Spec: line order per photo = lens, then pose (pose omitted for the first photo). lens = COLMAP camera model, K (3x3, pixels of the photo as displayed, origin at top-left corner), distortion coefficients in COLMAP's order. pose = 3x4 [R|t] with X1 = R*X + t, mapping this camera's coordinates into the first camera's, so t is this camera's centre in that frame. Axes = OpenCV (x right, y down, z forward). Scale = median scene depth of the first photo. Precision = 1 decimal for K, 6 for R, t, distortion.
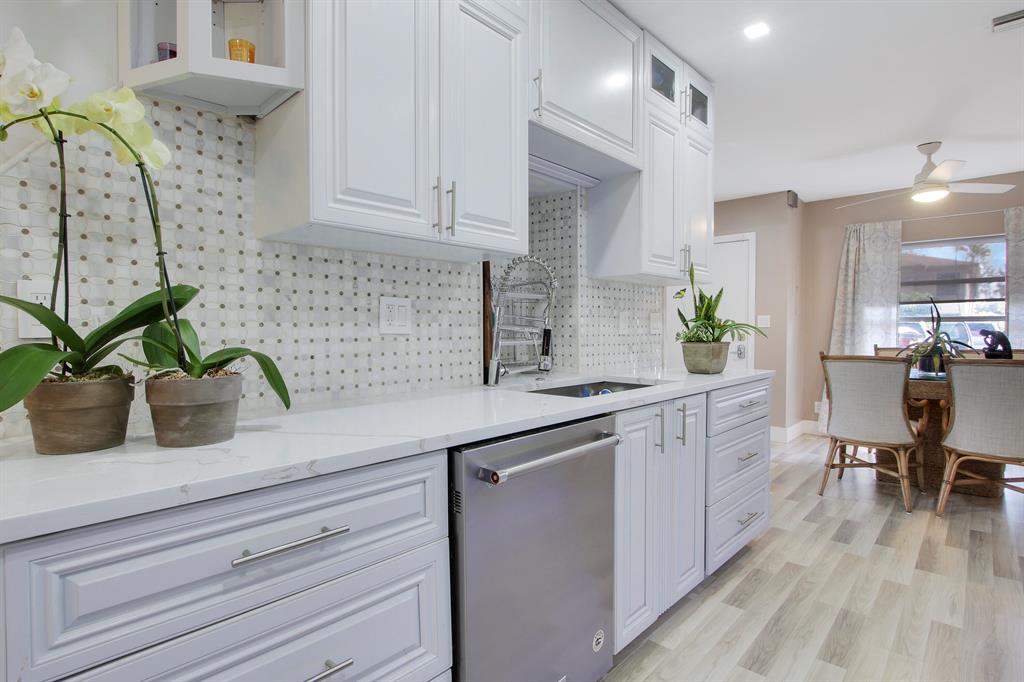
lens RADIAL K [[522.2, 0, 512.1], [0, 522.2, 347.2], [0, 0, 1]] dist [-0.038015, -0.000370]
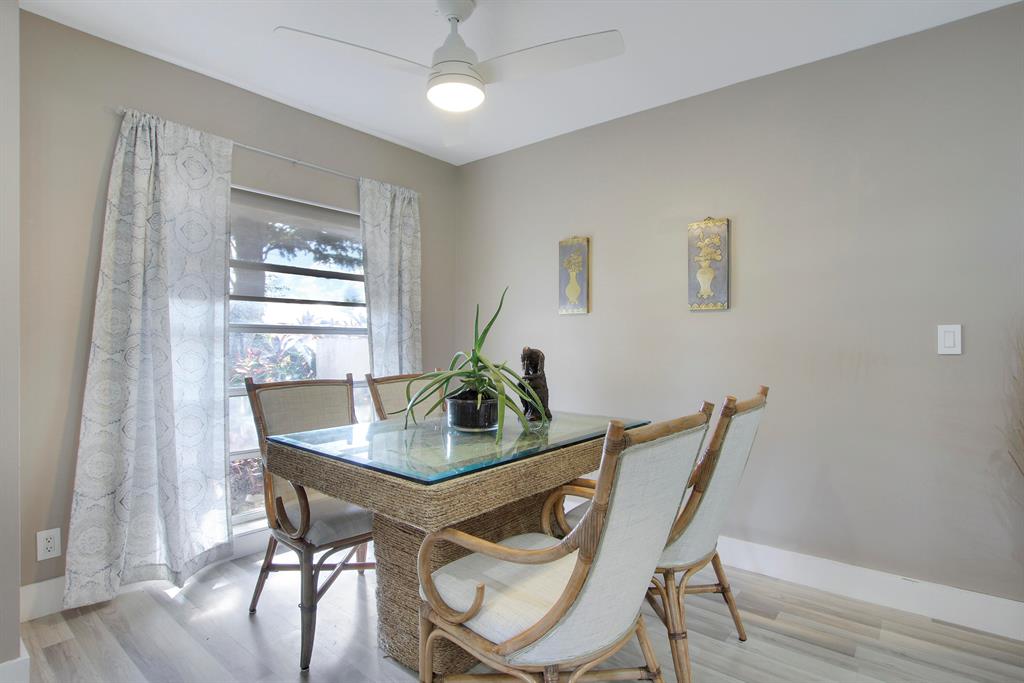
lens RADIAL K [[513.5, 0, 524.7], [0, 513.5, 343.4], [0, 0, 1]] dist [-0.017808, 0.000311]
pose [[-0.070851, 0.003382, 0.997481, 0.307863], [0.029263, 0.999571, -0.001310, -0.040931], [-0.997058, 0.029096, -0.070920, 1.080240]]
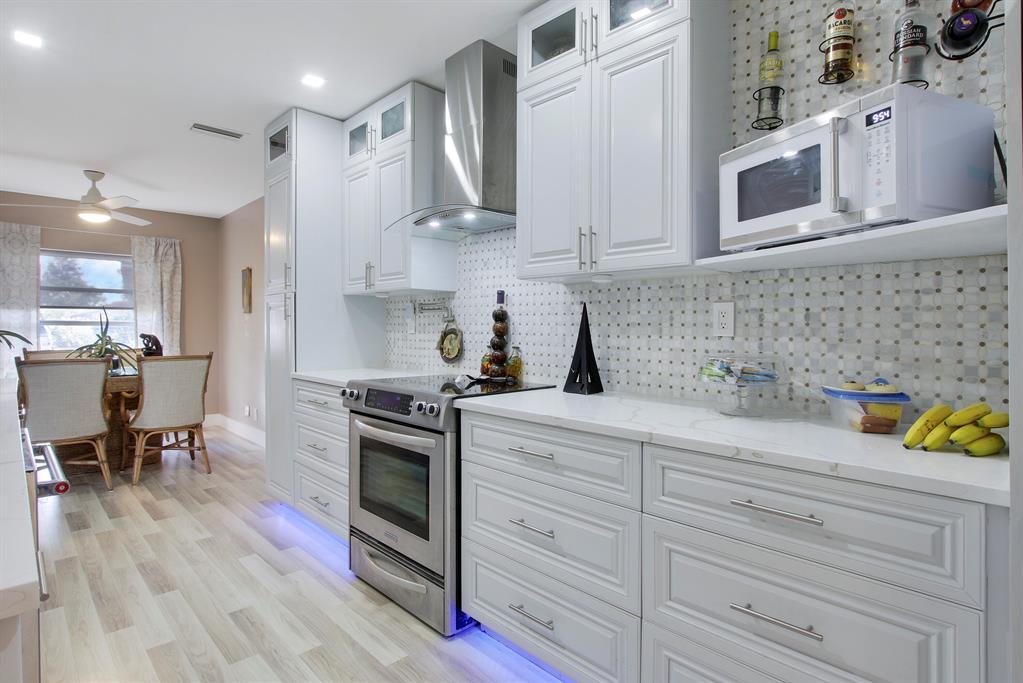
lens RADIAL K [[524.5, 0, 510.8], [0, 524.5, 333.0], [0, 0, 1]] dist [-0.014634, 0.001127]
pose [[0.048084, -0.005429, 0.998829, -0.348333], [0.030147, 0.999538, 0.003981, -0.014098], [-0.998388, 0.029920, 0.048226, 0.010148]]
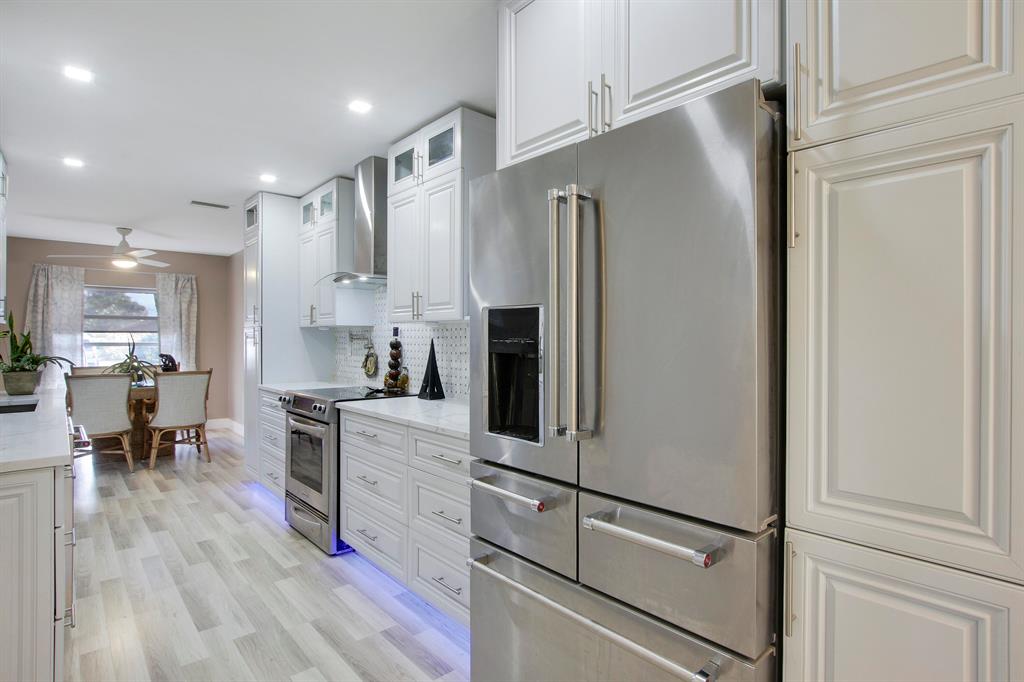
lens RADIAL K [[513.5, 0, 524.7], [0, 513.5, 342.9], [0, 0, 1]] dist [-0.017808, 0.000311]
pose [[0.075879, 0.000367, 0.997117, -0.636976], [0.030214, 0.999540, -0.002667, -0.030655], [-0.996659, 0.030329, 0.075833, -0.304072]]
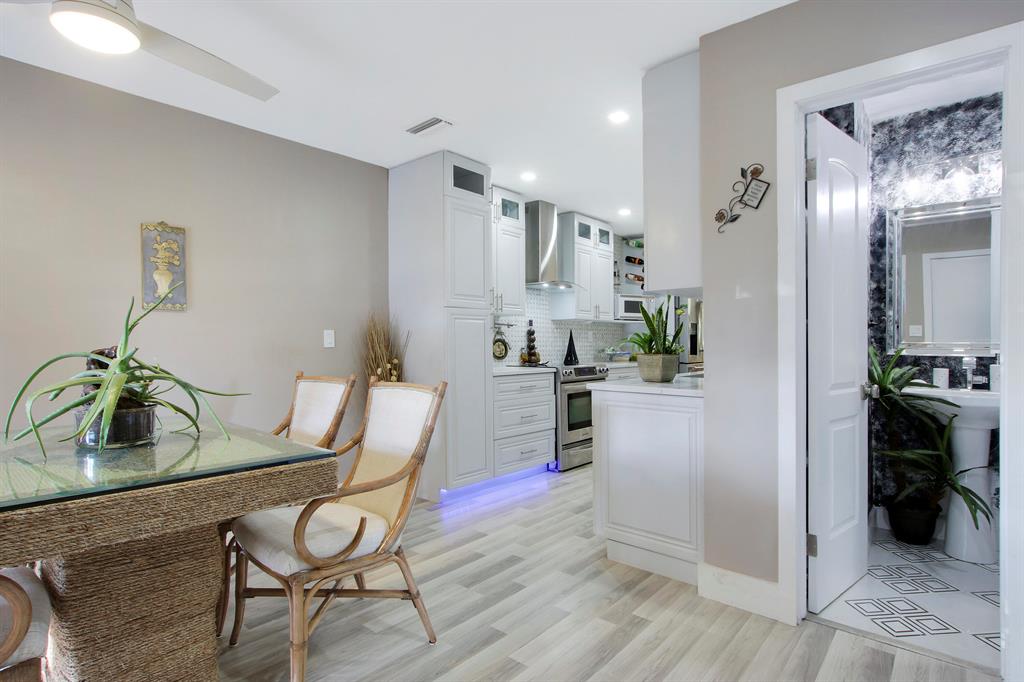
lens RADIAL K [[501.8, 0, 511.0], [0, 501.8, 340.5], [0, 0, 1]] dist [-0.055329, -0.000212]
pose [[-0.999868, 0.007564, -0.014405, 0.547142], [0.007197, 0.999653, 0.025339, -0.052166], [0.014592, 0.025232, -0.999575, 1.601942]]
